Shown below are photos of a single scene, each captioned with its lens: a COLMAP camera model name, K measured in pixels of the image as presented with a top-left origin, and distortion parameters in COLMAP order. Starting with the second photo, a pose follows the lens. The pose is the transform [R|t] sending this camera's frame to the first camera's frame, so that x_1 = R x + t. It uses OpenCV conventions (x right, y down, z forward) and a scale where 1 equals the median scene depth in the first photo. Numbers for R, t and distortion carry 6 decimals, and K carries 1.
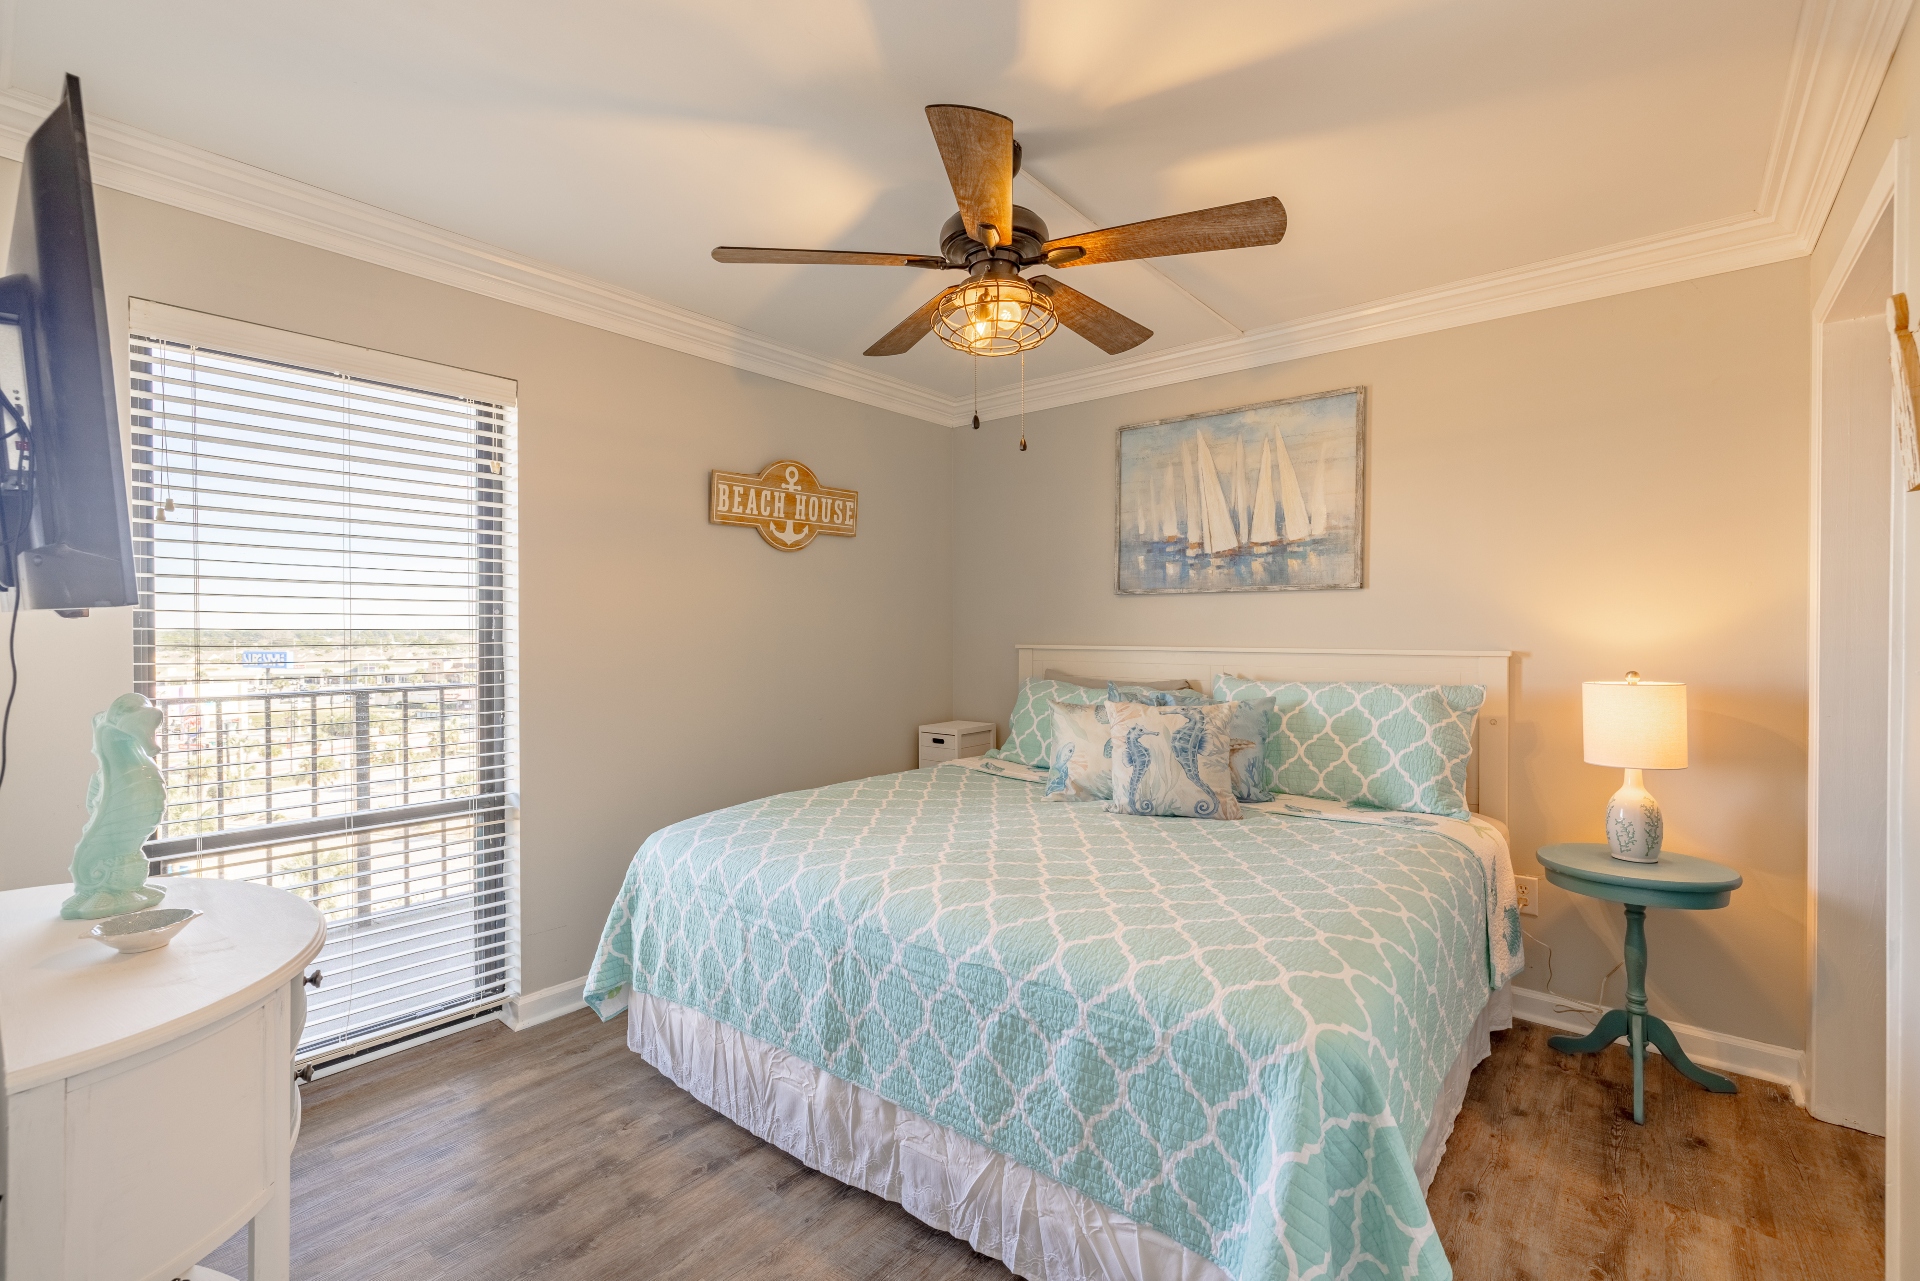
lens RADIAL K [[819.2, 0, 960.0], [0, 819.2, 640.5], [0, 0, 1]] dist [0.012595, 0.000029]
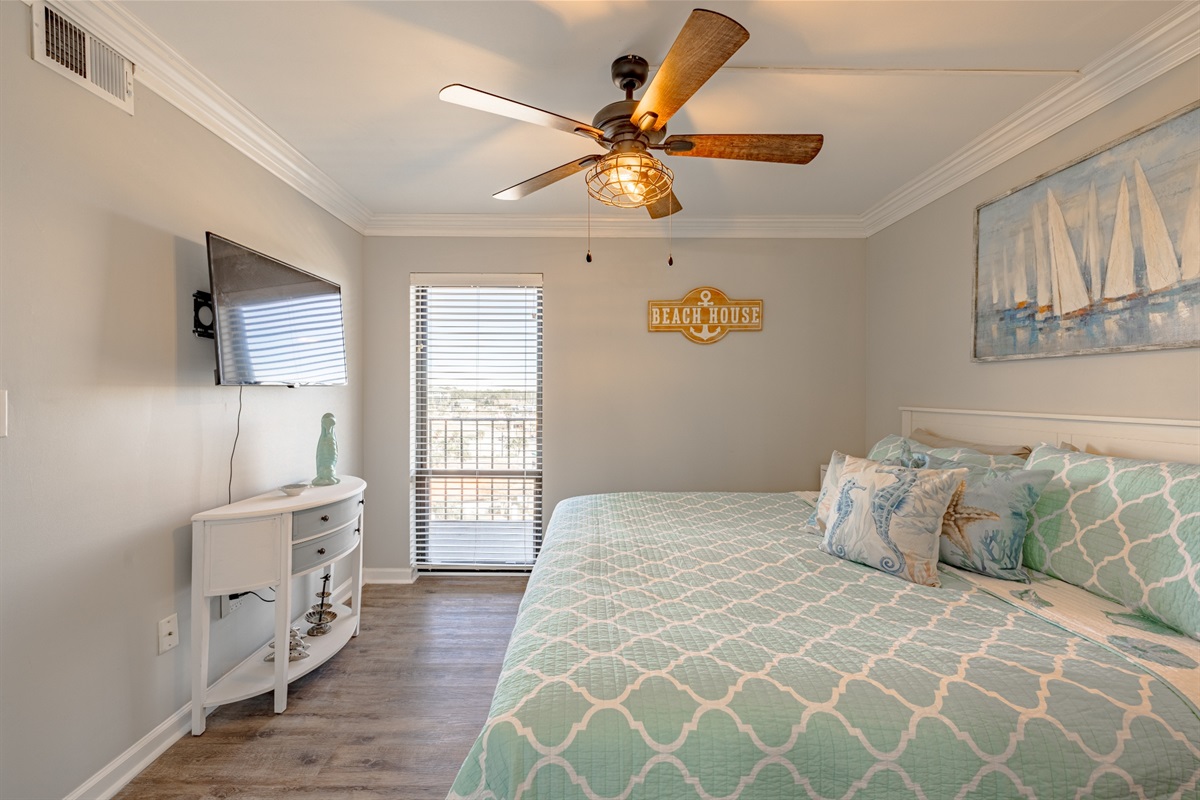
lens RADIAL K [[491.2, 0, 595.4], [0, 491.2, 397.9], [0, 0, 1]] dist [0.000046, 0.000134]
pose [[0.653784, 0.012361, -0.756580, 0.397730], [-0.015517, 0.999875, 0.002927, -0.004113], [0.756522, 0.009826, 0.653895, 0.229019]]
